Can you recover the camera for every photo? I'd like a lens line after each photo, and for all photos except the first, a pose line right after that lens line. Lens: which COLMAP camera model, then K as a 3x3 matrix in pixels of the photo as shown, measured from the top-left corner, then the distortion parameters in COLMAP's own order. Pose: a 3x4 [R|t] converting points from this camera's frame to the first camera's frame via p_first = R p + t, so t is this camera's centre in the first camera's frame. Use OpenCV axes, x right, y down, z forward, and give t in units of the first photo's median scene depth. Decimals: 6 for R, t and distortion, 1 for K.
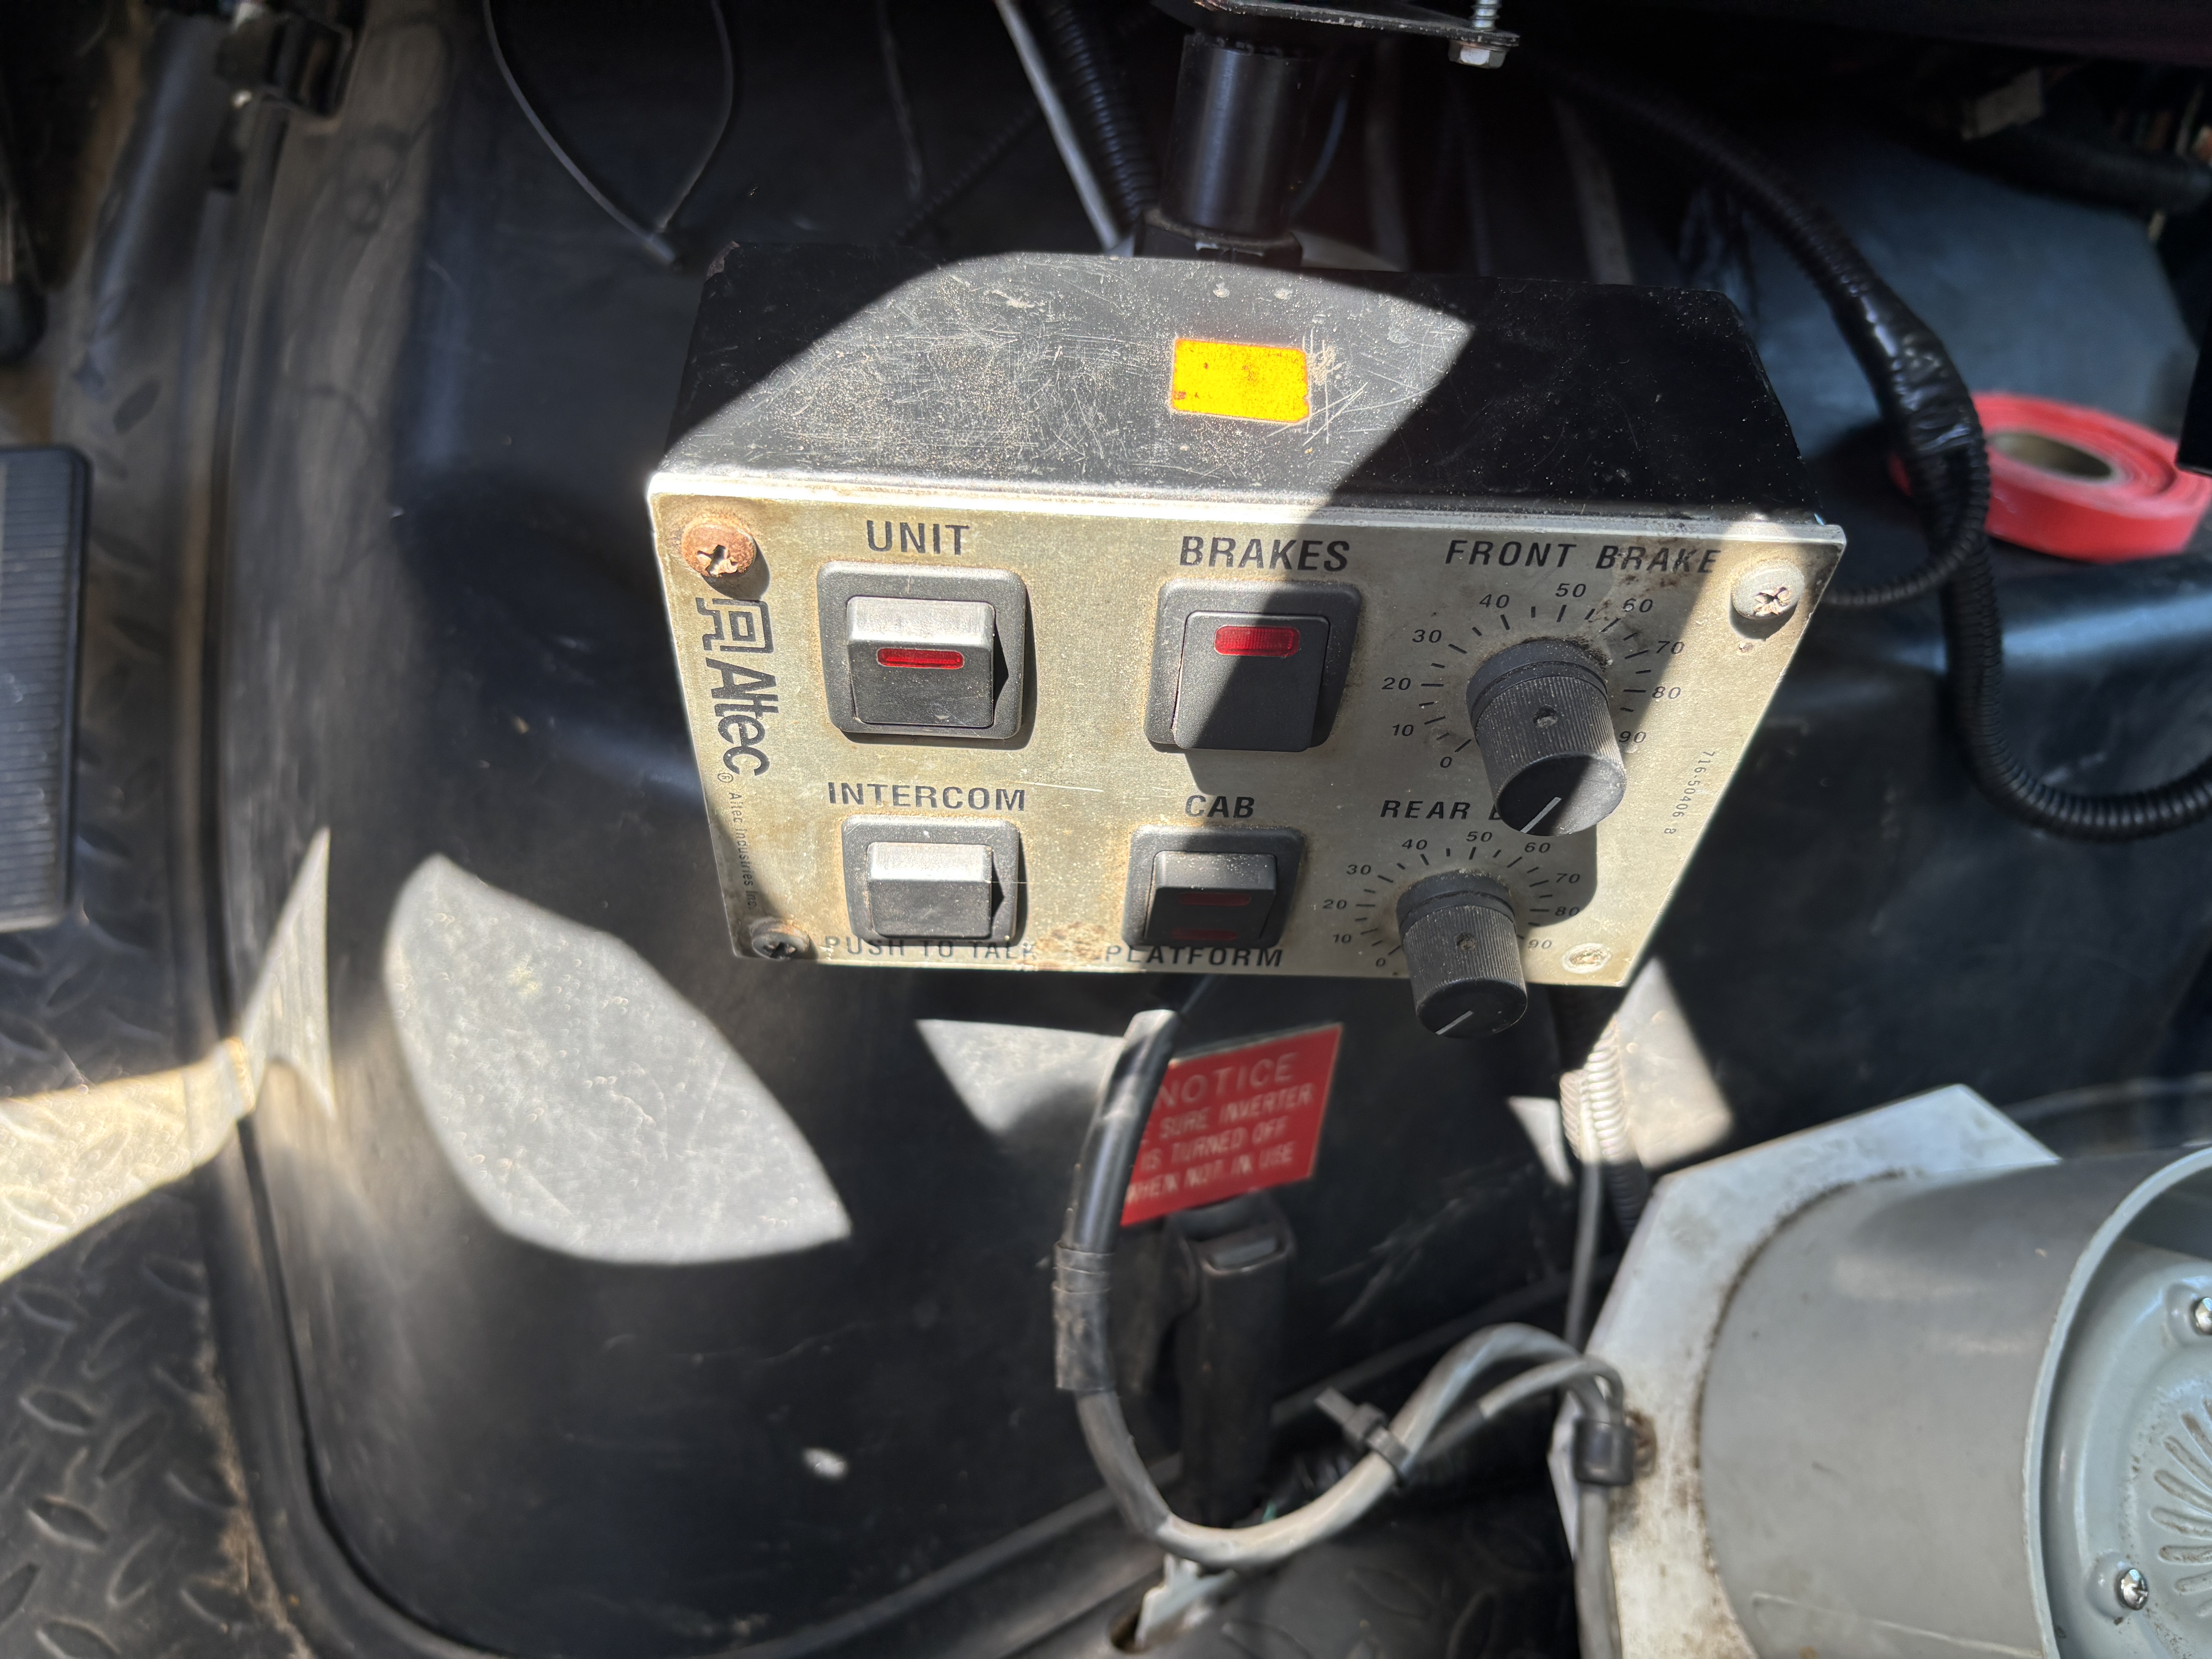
lens RADIAL K [[1667.5, 0, 1106.0], [0, 1667.5, 829.5], [0, 0, 1]] dist [0.076935, -0.000480]
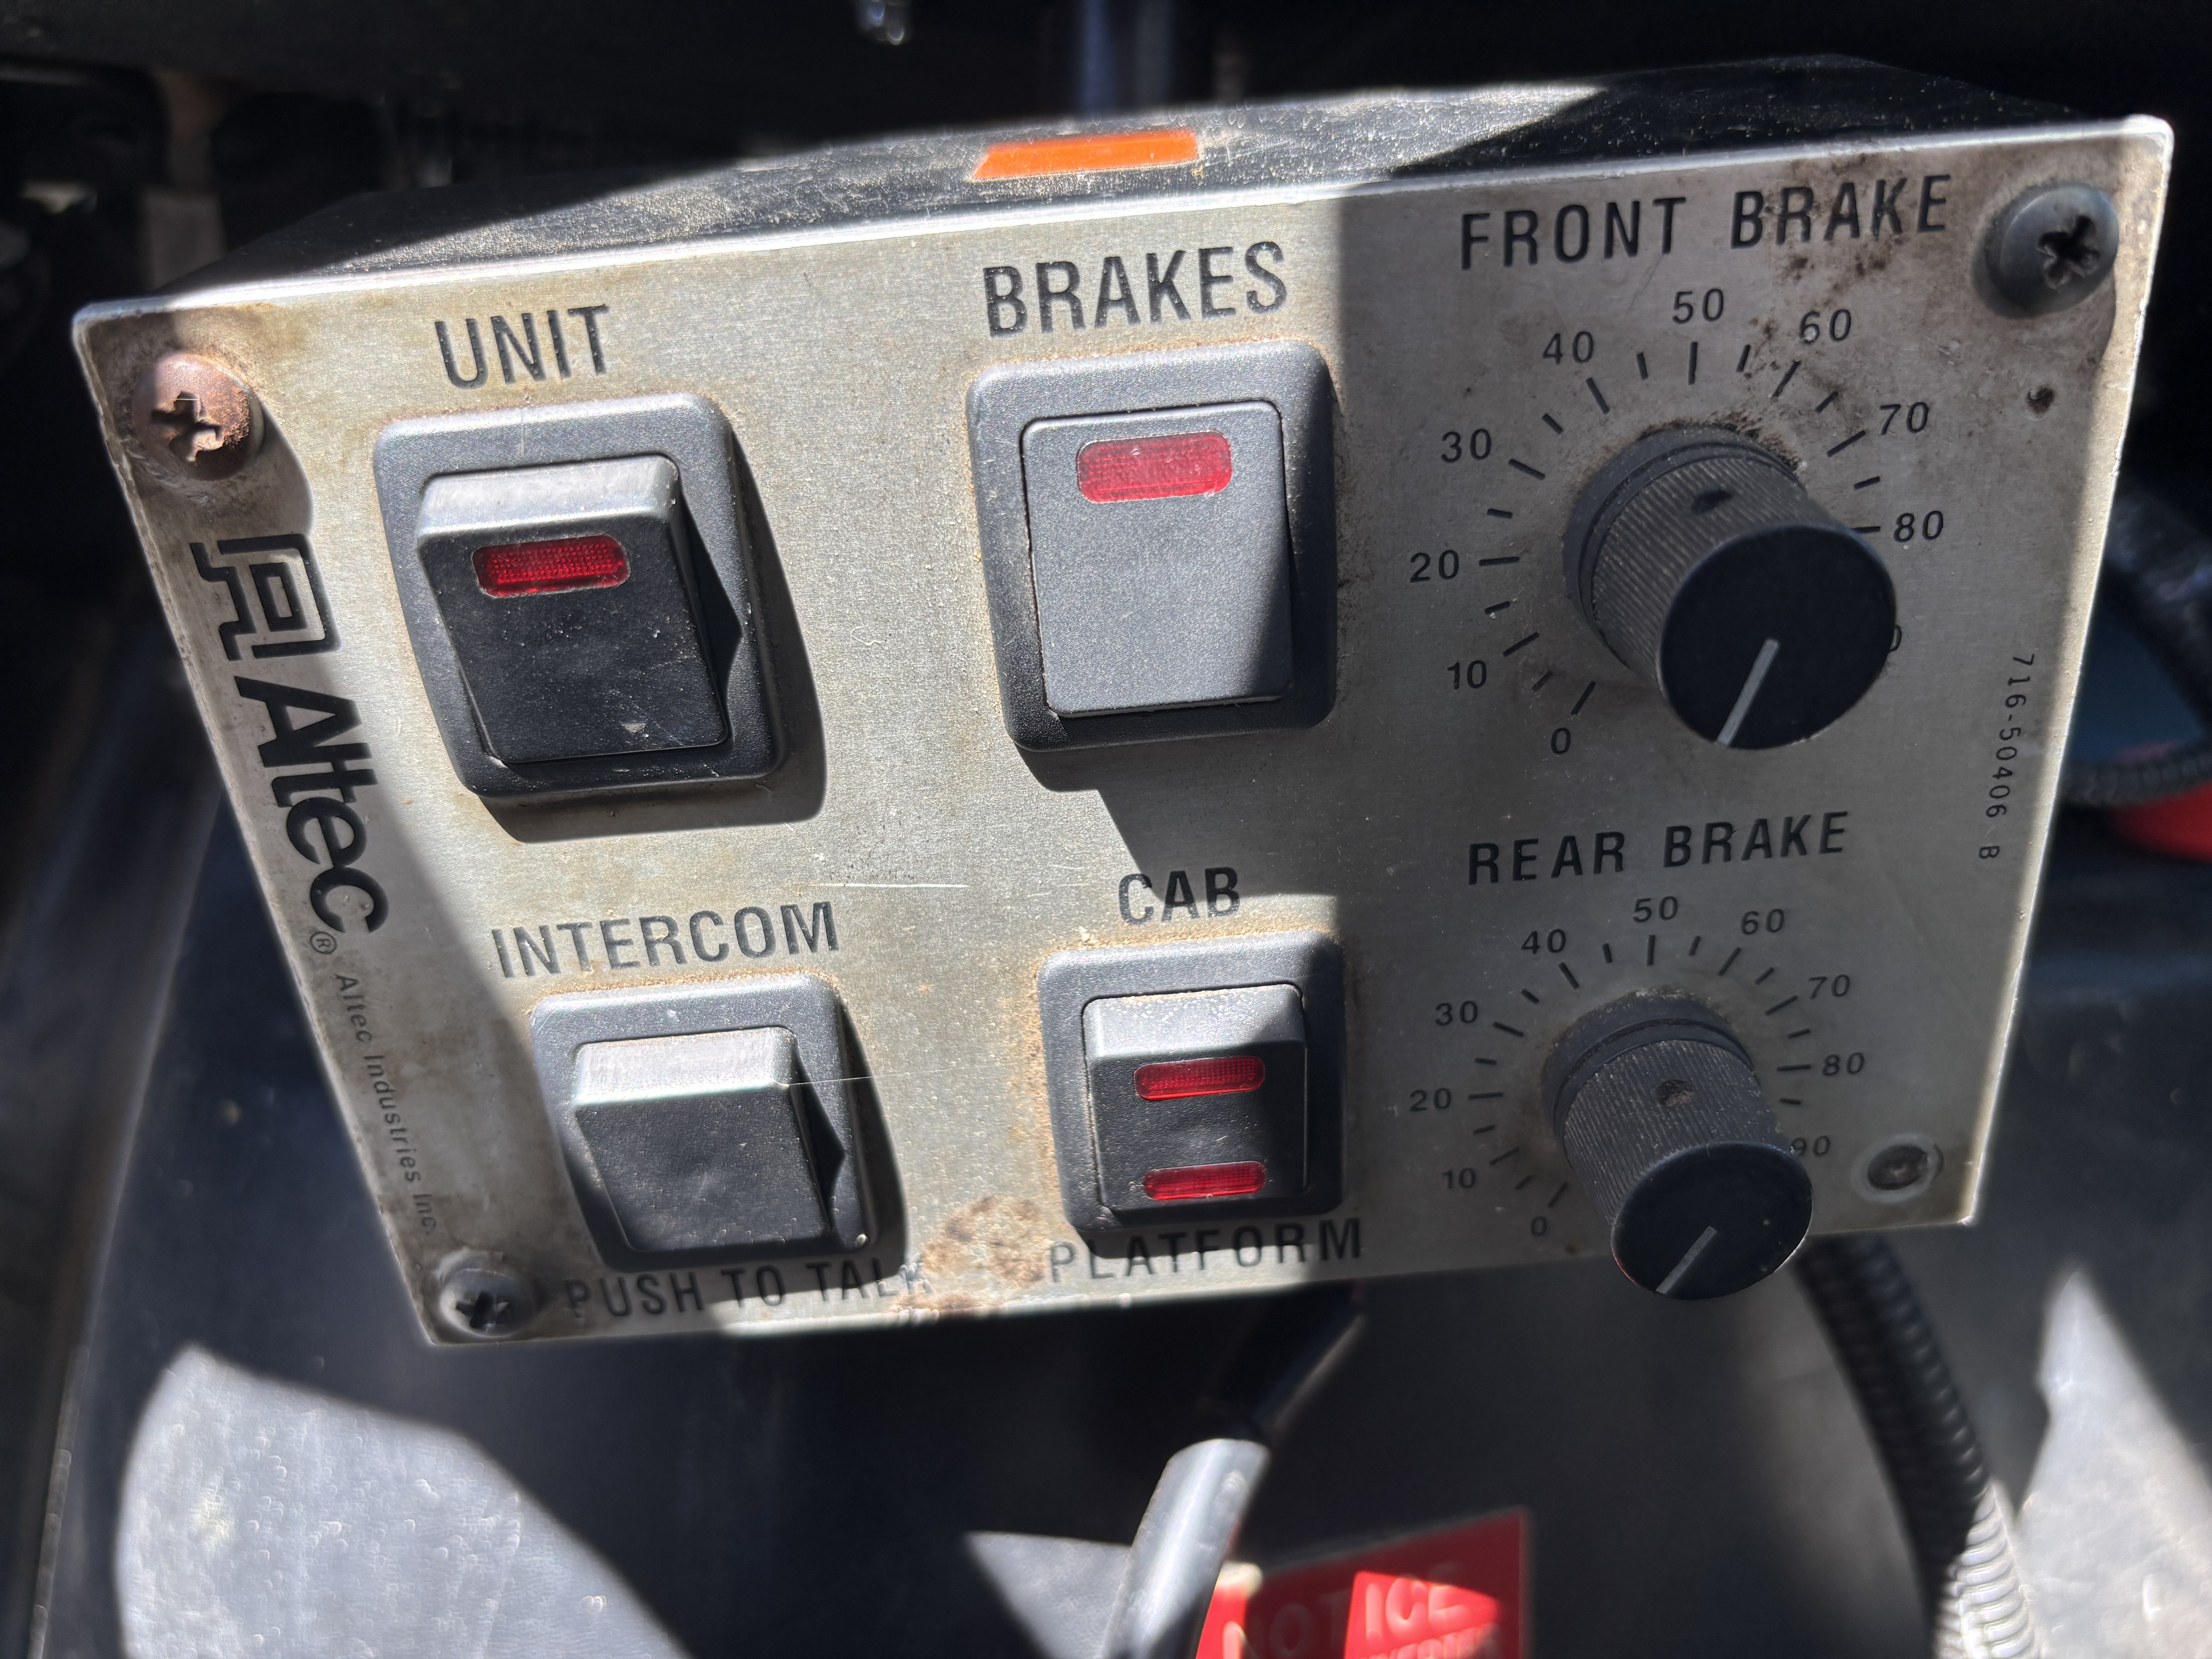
lens RADIAL K [[1661.5, 0, 1106.0], [0, 1661.5, 829.5], [0, 0, 1]] dist [-0.012356, 0.009251]
pose [[0.989194, -0.138696, -0.047525, 0.074109], [0.107845, 0.907936, -0.404997, 0.191662], [0.099321, 0.395495, 0.913082, 0.482337]]
